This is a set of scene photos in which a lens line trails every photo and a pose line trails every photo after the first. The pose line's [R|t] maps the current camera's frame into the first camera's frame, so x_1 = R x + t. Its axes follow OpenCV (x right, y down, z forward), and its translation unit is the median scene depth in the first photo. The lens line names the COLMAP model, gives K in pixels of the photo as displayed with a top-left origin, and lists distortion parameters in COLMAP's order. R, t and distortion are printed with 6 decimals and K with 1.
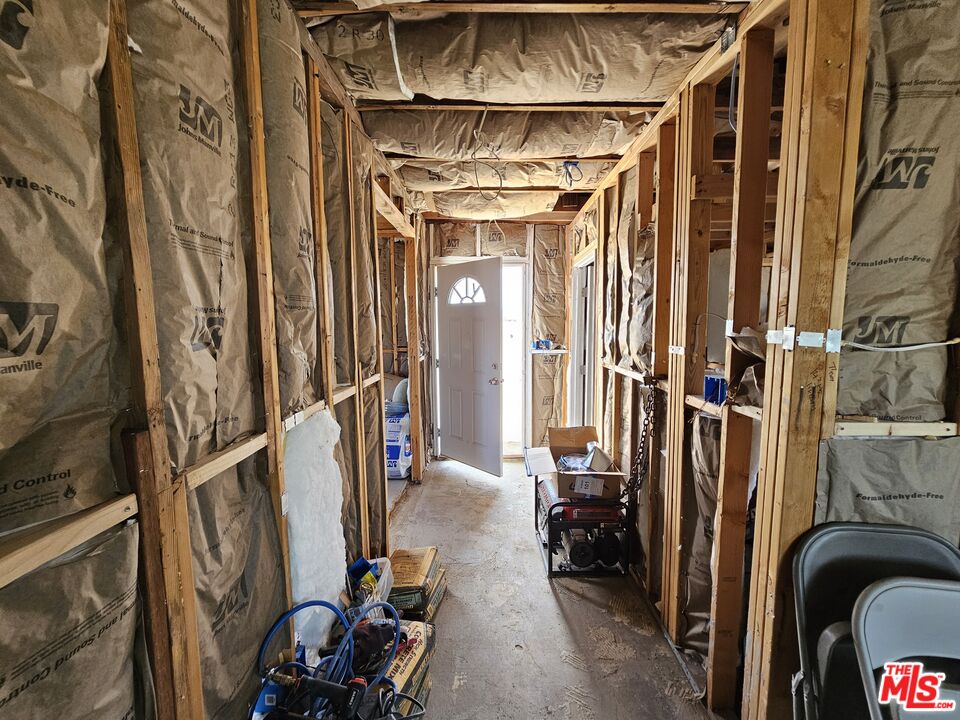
lens RADIAL K [[393.8, 0, 472.2], [0, 393.8, 361.4], [0, 0, 1]] dist [-0.005929, 0.001936]
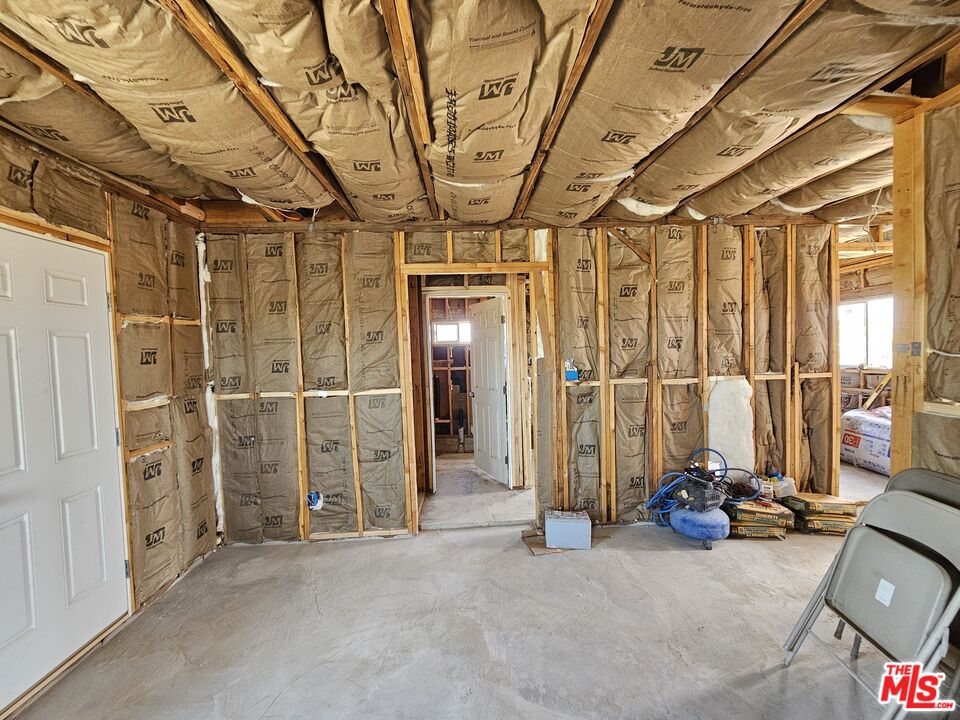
lens RADIAL K [[393.8, 0, 485.3], [0, 393.8, 361.4], [0, 0, 1]] dist [-0.005929, 0.001936]
pose [[0.090227, 0.044663, -0.994919, 2.486438], [-0.078348, 0.996216, 0.037616, 0.078883], [0.992835, 0.074556, 0.093385, -0.943371]]
